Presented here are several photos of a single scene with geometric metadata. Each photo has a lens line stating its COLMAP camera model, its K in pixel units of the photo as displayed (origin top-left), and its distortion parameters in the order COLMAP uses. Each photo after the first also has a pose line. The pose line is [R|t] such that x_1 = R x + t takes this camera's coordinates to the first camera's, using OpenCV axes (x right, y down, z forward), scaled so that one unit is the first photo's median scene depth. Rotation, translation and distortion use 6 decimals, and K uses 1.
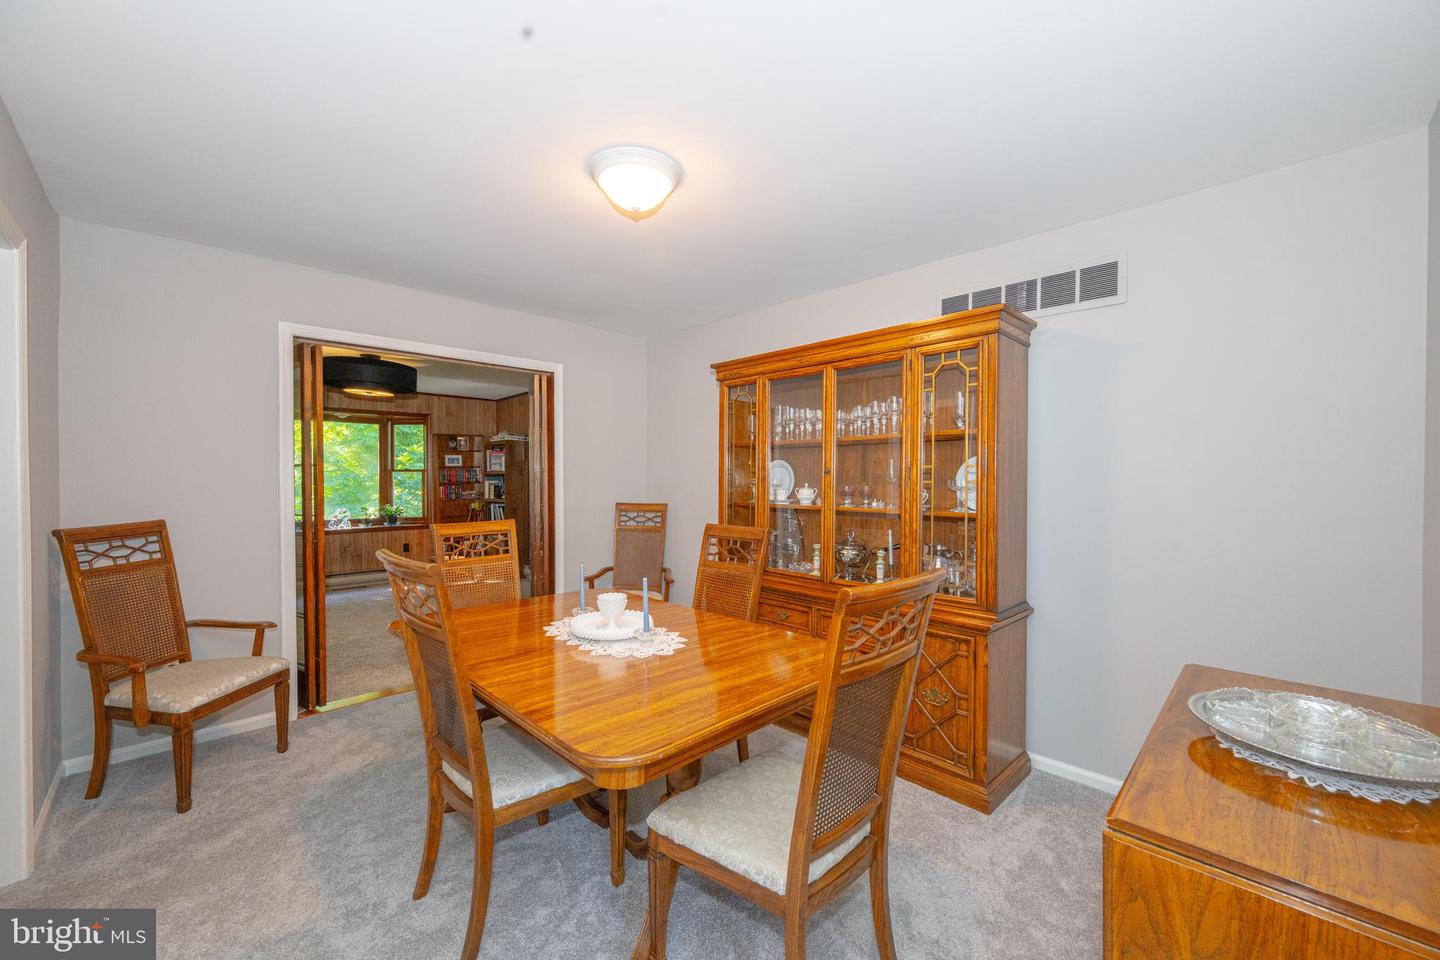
lens RADIAL K [[588.1, 0, 720.0], [0, 588.1, 480.0], [0, 0, 1]] dist [-0.000559, -0.000025]
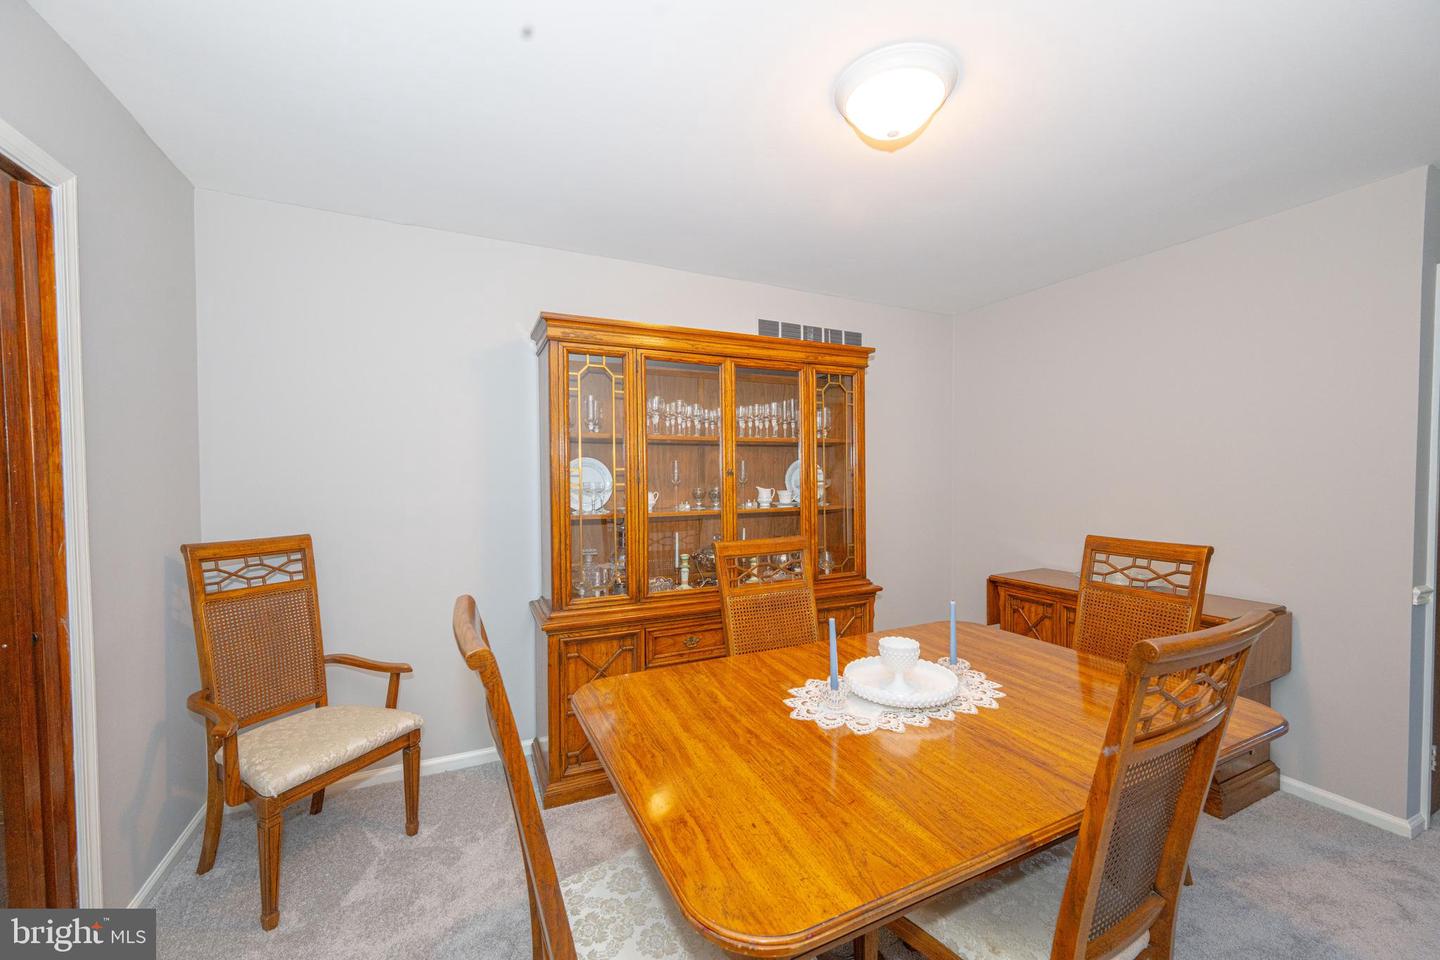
lens RADIAL K [[561.3, 0, 724.2], [0, 561.3, 483.5], [0, 0, 1]] dist [-0.000142, -0.000014]
pose [[0.309475, -0.016520, 0.950764, -0.679142], [0.020752, 0.999728, 0.010616, -0.006299], [-0.950681, 0.016445, 0.309734, 0.741493]]
